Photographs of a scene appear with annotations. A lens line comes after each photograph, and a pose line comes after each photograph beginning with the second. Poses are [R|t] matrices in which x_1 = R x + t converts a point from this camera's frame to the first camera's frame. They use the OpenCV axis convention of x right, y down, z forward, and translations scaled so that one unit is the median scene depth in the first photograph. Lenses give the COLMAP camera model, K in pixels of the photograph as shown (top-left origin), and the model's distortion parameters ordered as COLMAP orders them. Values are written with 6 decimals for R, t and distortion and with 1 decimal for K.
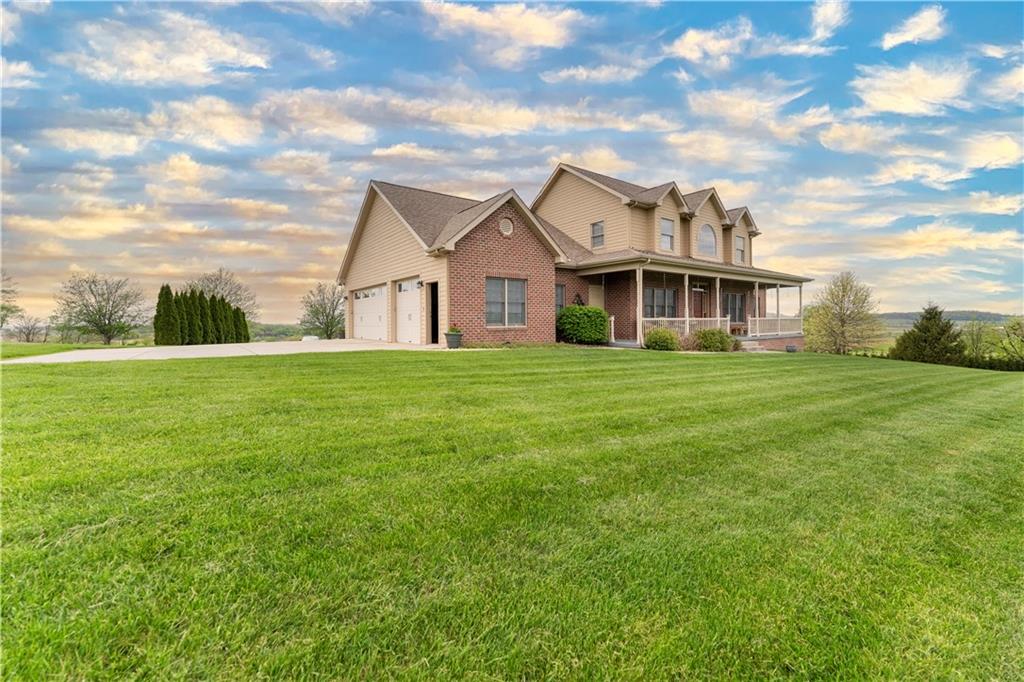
lens RADIAL K [[411.5, 0, 508.9], [0, 411.5, 339.9], [0, 0, 1]] dist [0.001251, -0.000122]
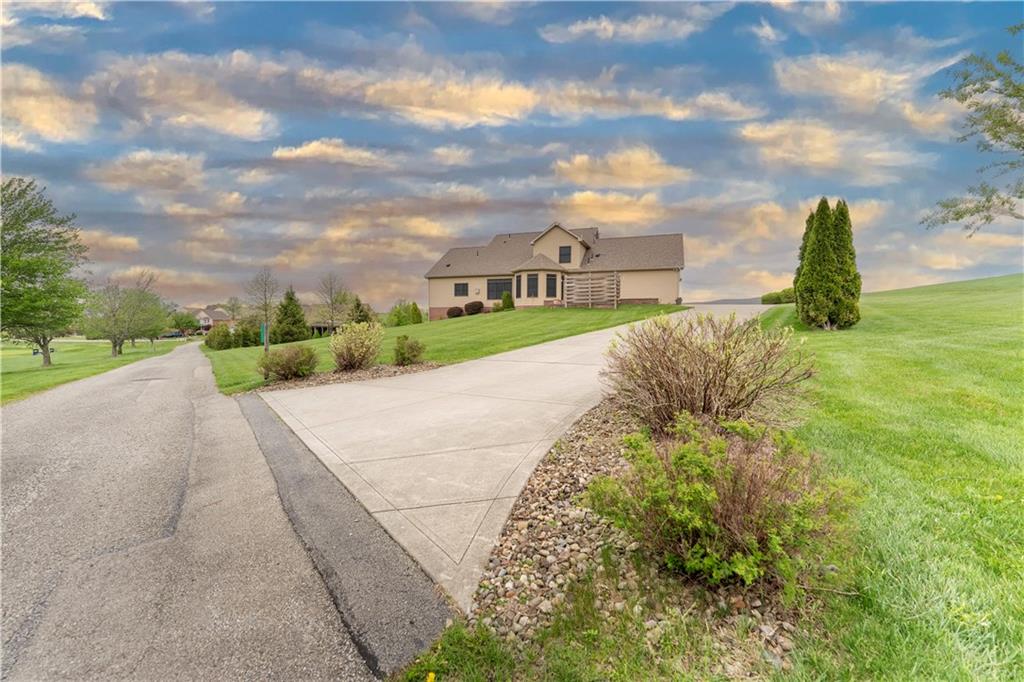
lens RADIAL K [[411.5, 0, 513.5], [0, 411.5, 340.3], [0, 0, 1]] dist [0.001251, -0.000122]
pose [[0.999998, 0.000834, -0.001882, 0.037824], [-0.000832, 0.999999, 0.000918, -0.170655], [0.001883, -0.000916, 0.999998, 0.370642]]
